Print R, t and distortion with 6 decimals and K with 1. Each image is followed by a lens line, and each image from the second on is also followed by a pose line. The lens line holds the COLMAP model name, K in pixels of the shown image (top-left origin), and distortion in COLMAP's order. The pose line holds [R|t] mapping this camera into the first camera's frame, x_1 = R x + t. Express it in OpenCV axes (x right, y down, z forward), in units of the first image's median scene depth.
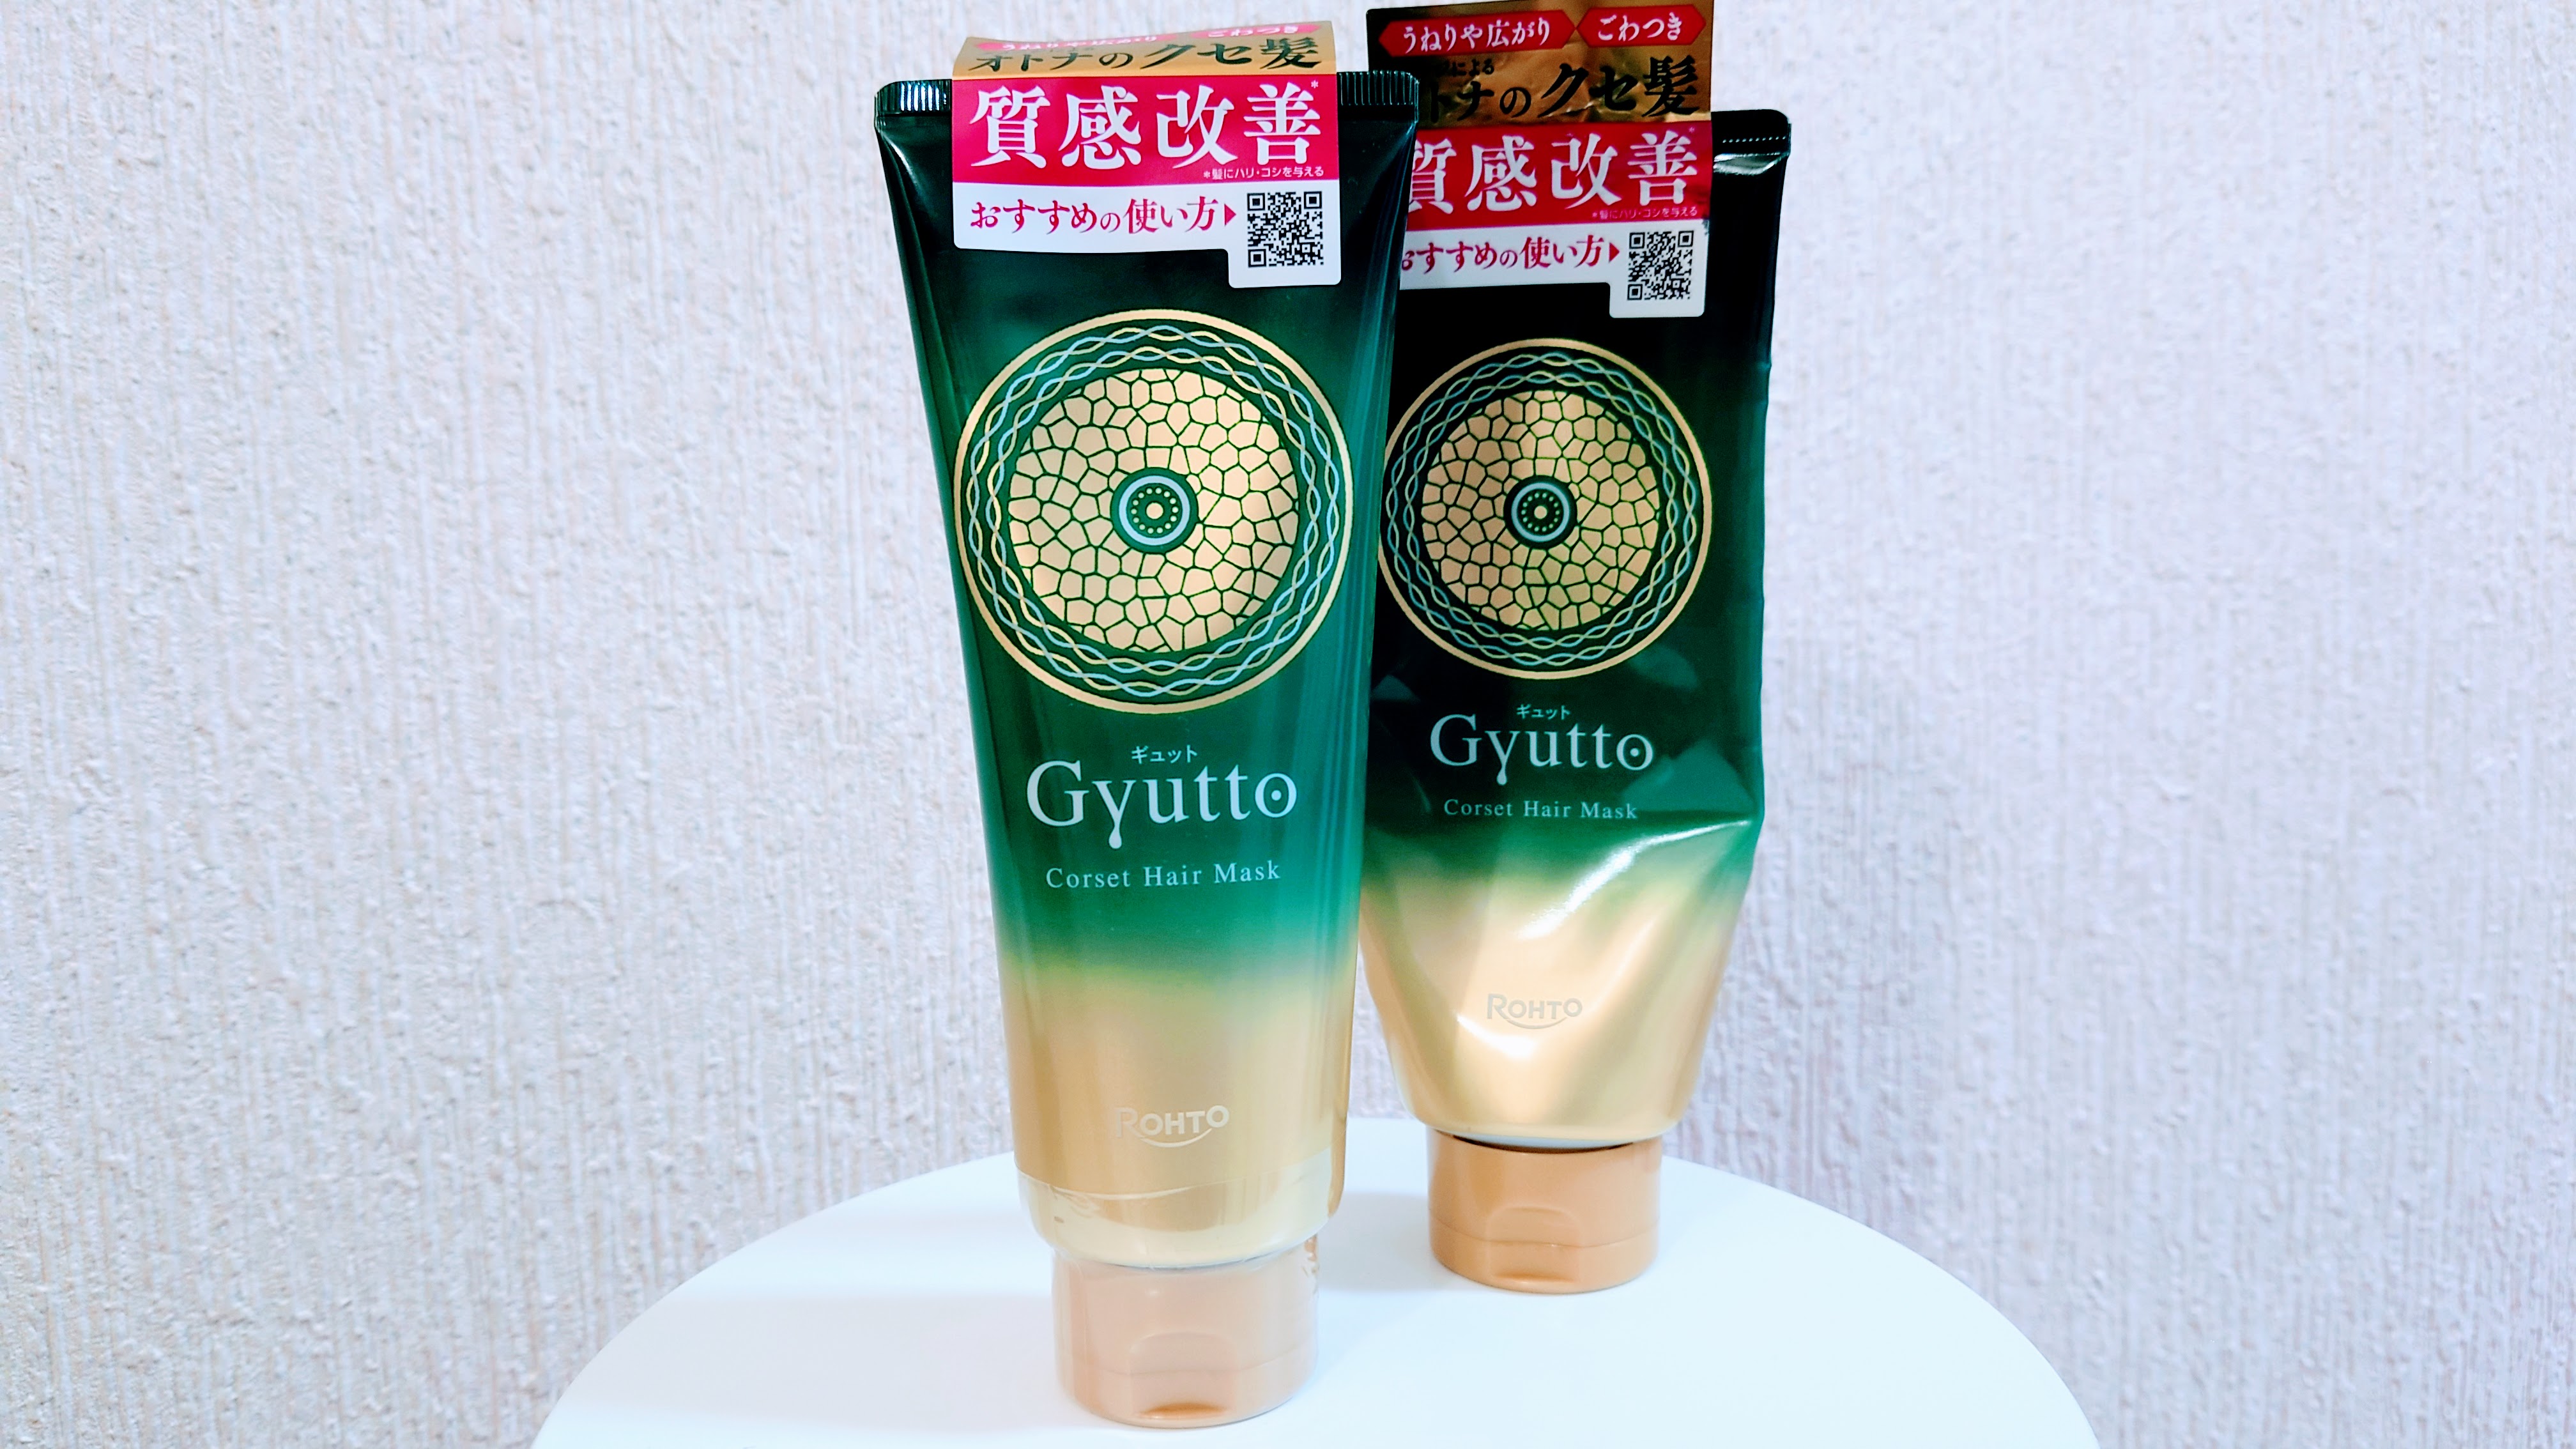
lens RADIAL K [[1814.0, 0, 1282.8], [0, 1814.0, 737.6], [0, 0, 1]] dist [0.056373, -0.093431]
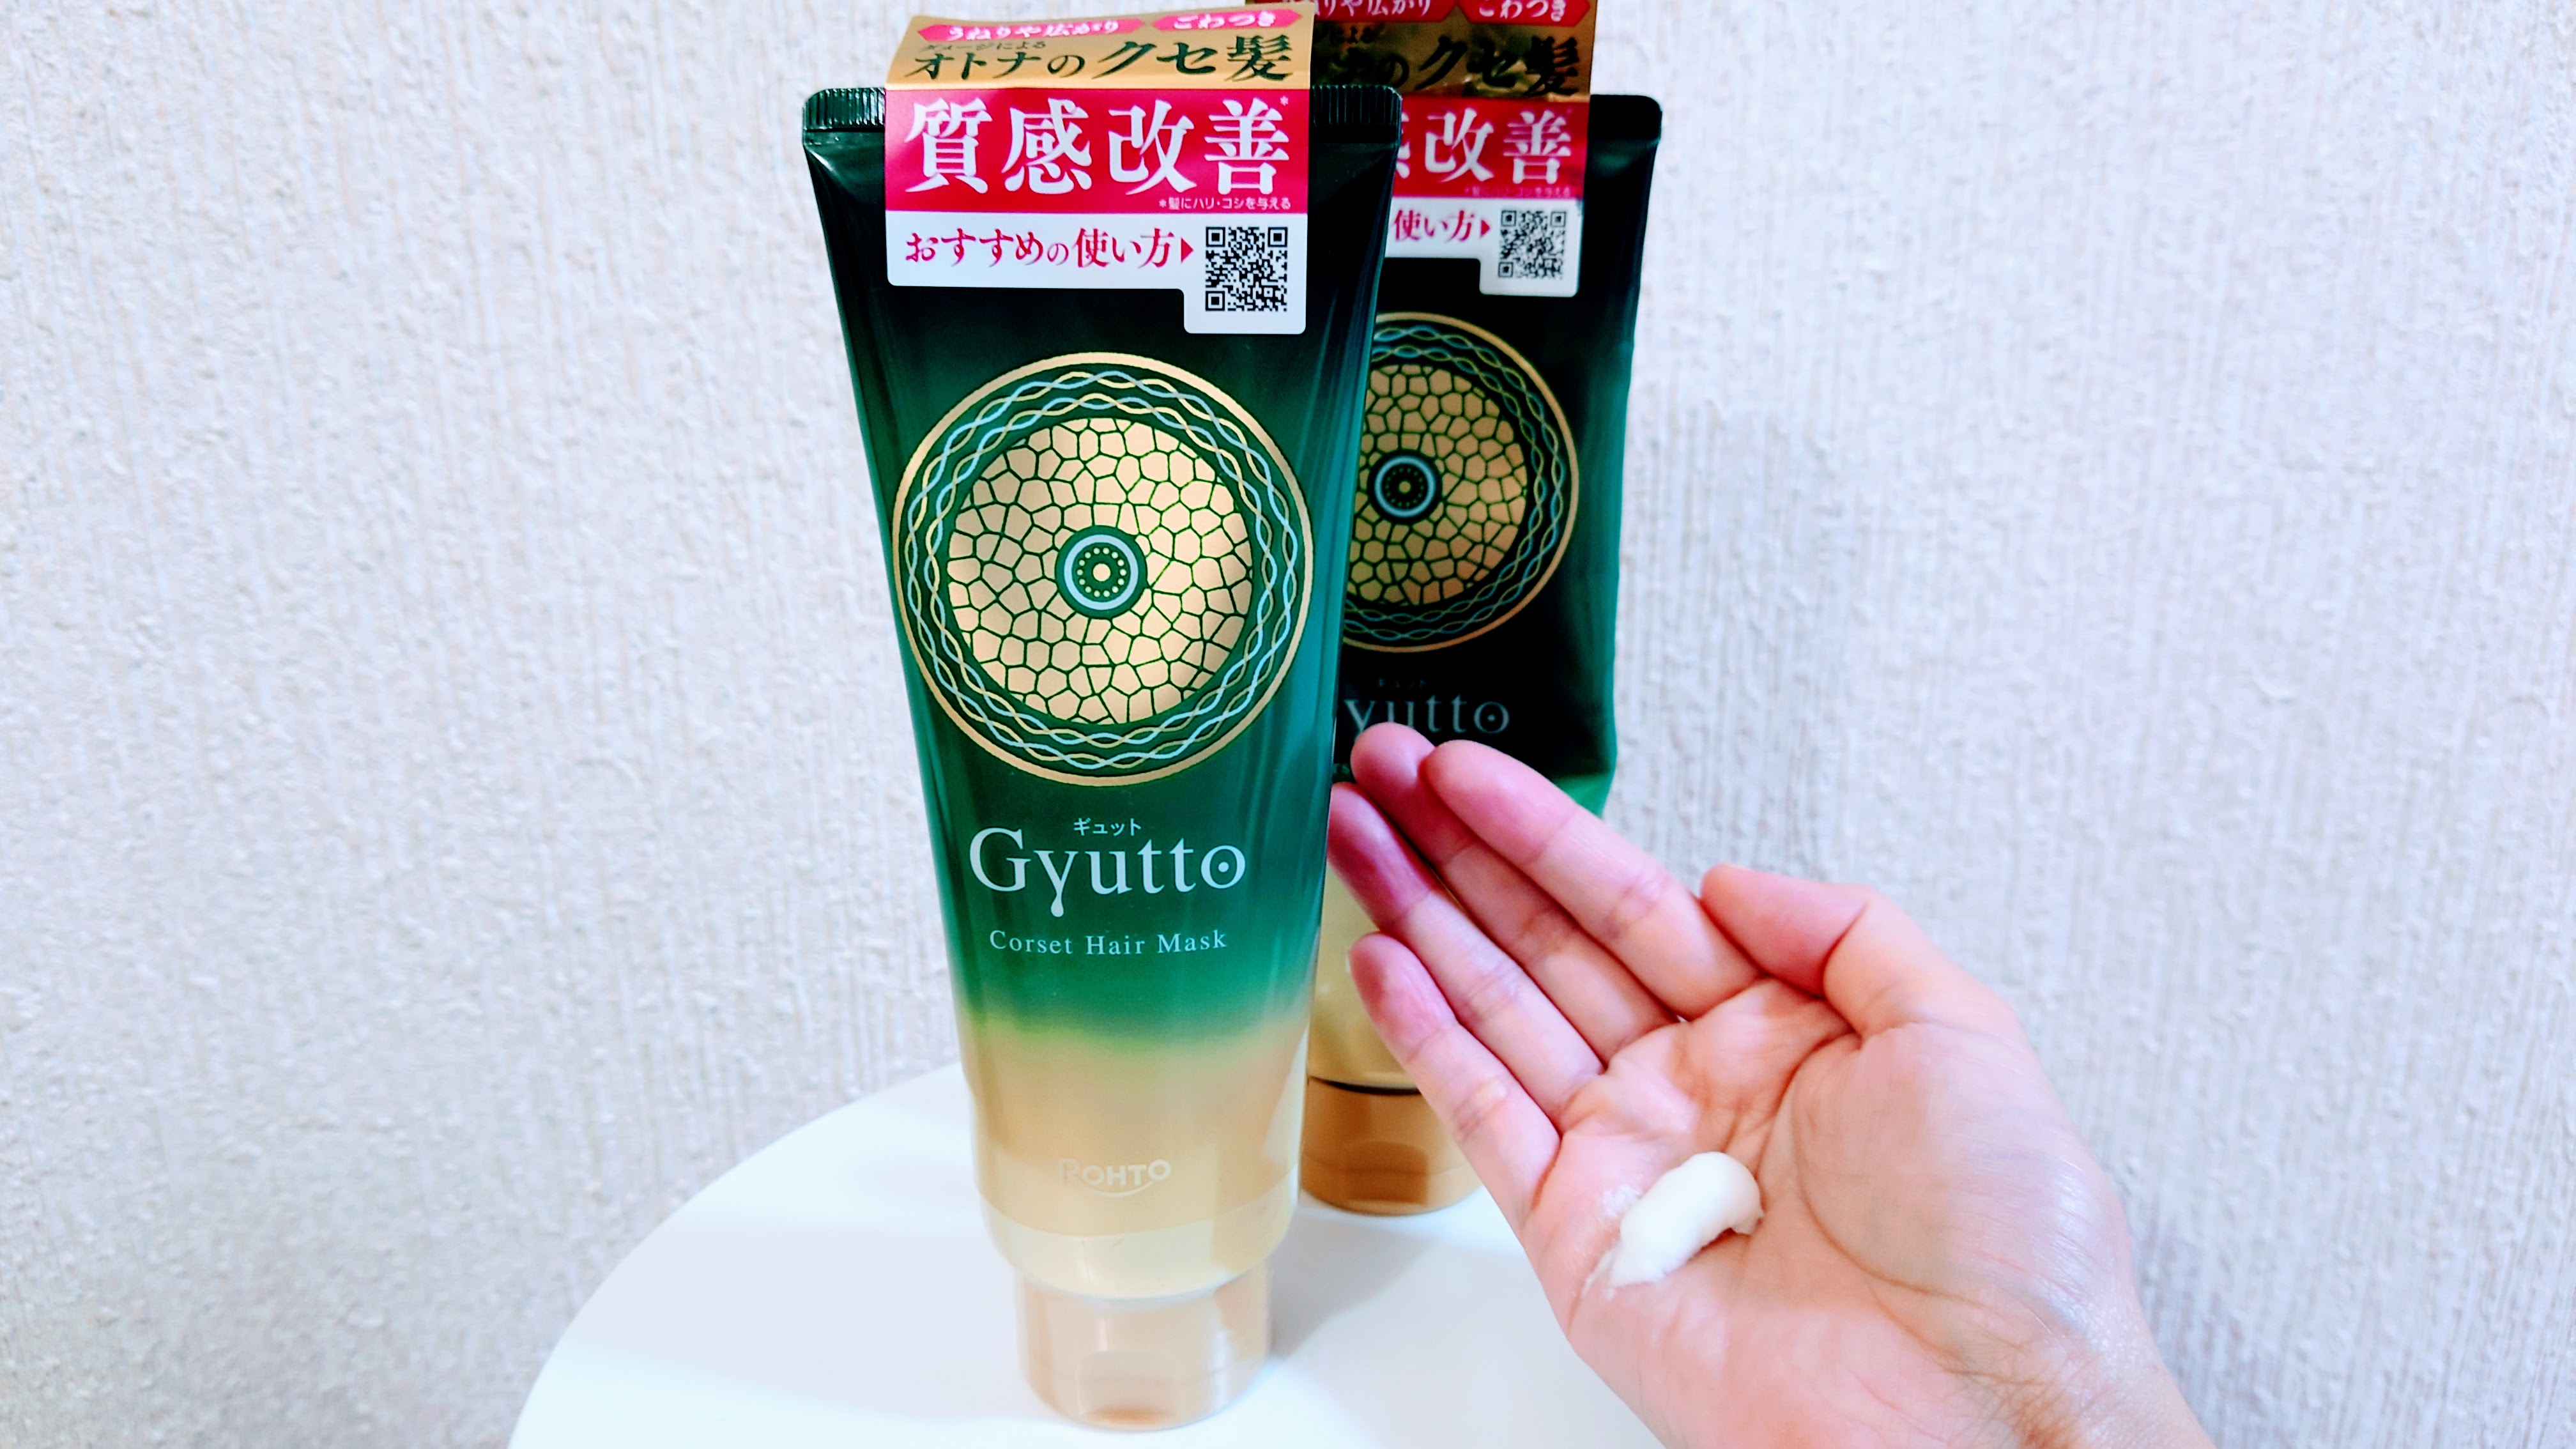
lens RADIAL K [[1814.0, 0, 1272.3], [0, 1814.0, 680.3], [0, 0, 1]] dist [0.056373, -0.093431]
pose [[0.995385, 0.043405, -0.085588, 0.066149], [-0.025844, 0.980159, 0.196520, -0.168819], [0.092420, -0.193401, 0.976757, 0.050031]]
